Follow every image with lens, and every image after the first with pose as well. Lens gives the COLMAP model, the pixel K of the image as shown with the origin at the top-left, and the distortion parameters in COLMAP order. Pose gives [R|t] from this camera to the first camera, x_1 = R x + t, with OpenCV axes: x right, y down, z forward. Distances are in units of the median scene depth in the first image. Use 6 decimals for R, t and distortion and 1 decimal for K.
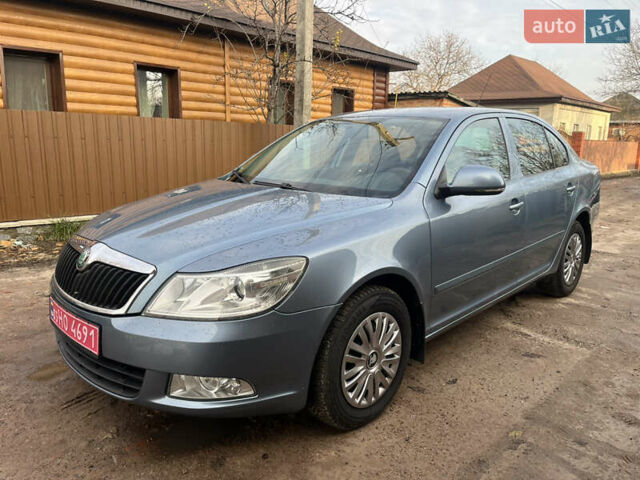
lens RADIAL K [[482.9, 0, 316.9], [0, 482.9, 242.2], [0, 0, 1]] dist [0.088392, -0.116932]
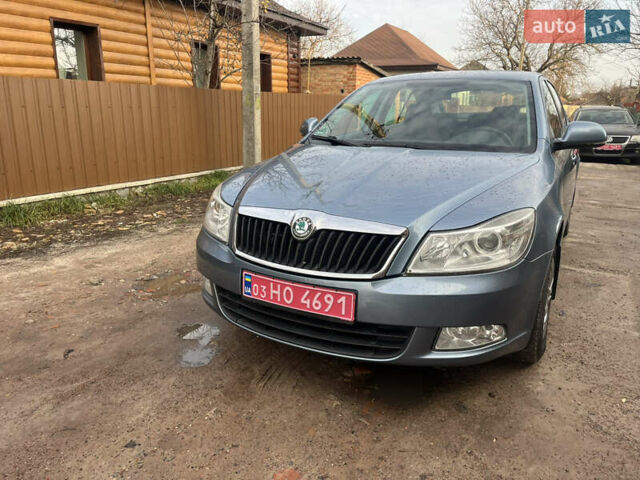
lens RADIAL K [[482.6, 0, 324.5], [0, 482.6, 235.1], [0, 0, 1]] dist [0.088300, -0.118589]
pose [[0.959789, -0.083335, 0.268067, -0.530301], [0.069651, 0.995755, 0.060177, -0.005123], [-0.271944, -0.039086, 0.961519, 0.052570]]
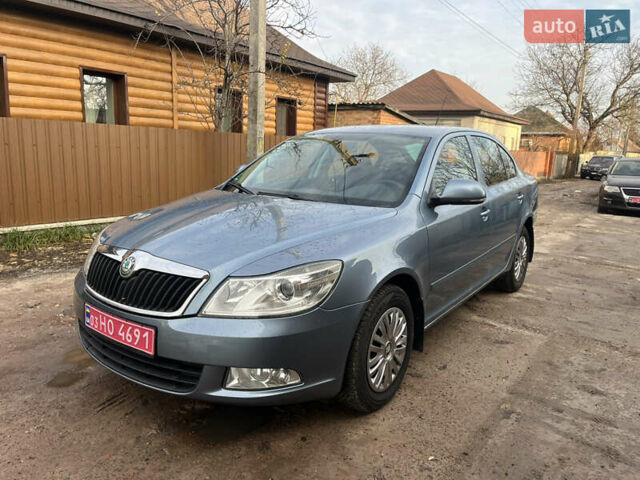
lens RADIAL K [[483.6, 0, 316.3], [0, 483.6, 240.7], [0, 0, 1]] dist [0.078829, -0.100861]
pose [[0.989286, -0.015477, 0.145167, -0.171023], [0.017523, 0.999764, -0.012829, -0.001543], [-0.144934, 0.015235, 0.989324, -0.088828]]
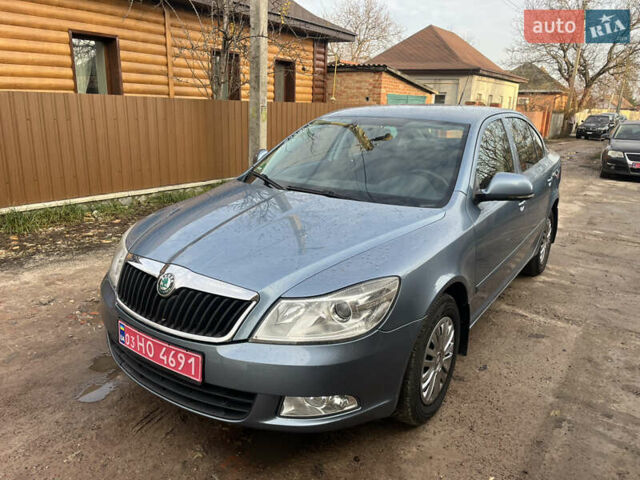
lens RADIAL K [[483.0, 0, 320.6], [0, 483.0, 241.9], [0, 0, 1]] dist [0.083209, -0.108634]
pose [[0.984750, -0.039105, 0.169522, -0.255460], [0.027059, 0.996980, 0.072796, -0.088085], [-0.171856, -0.067099, 0.982834, -0.009689]]
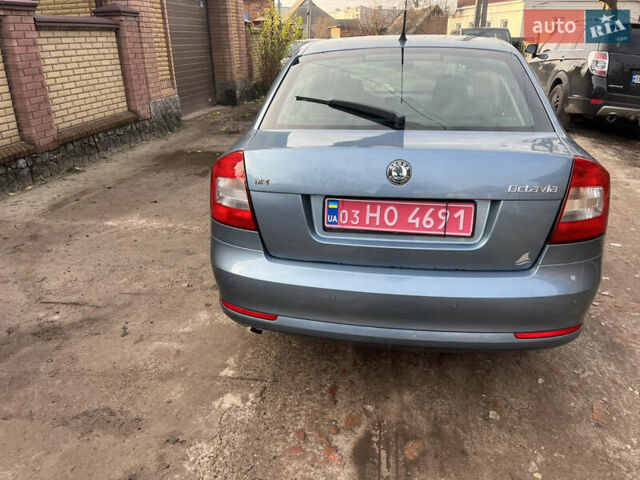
lens RADIAL K [[484.2, 0, 316.6], [0, 484.2, 241.8], [0, 0, 1]] dist [0.080806, -0.112510]
pose [[-0.808191, 0.217359, -0.547341, 1.268229], [-0.123417, 0.846249, 0.518296, -0.553407], [0.575843, 0.486434, -0.657105, 2.310819]]
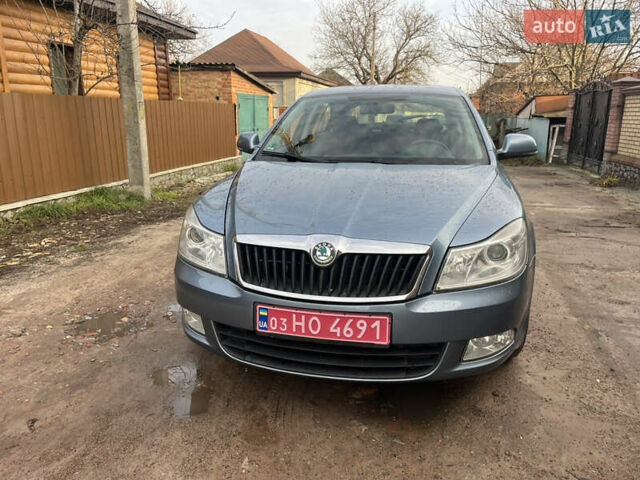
lens RADIAL K [[483.2, 0, 322.9], [0, 483.2, 242.6], [0, 0, 1]] dist [0.085074, -0.112958]
pose [[0.843423, -0.155535, 0.514243, -0.725442], [0.126749, 0.987764, 0.090869, -0.054330], [-0.522084, -0.011461, 0.852817, 0.167759]]
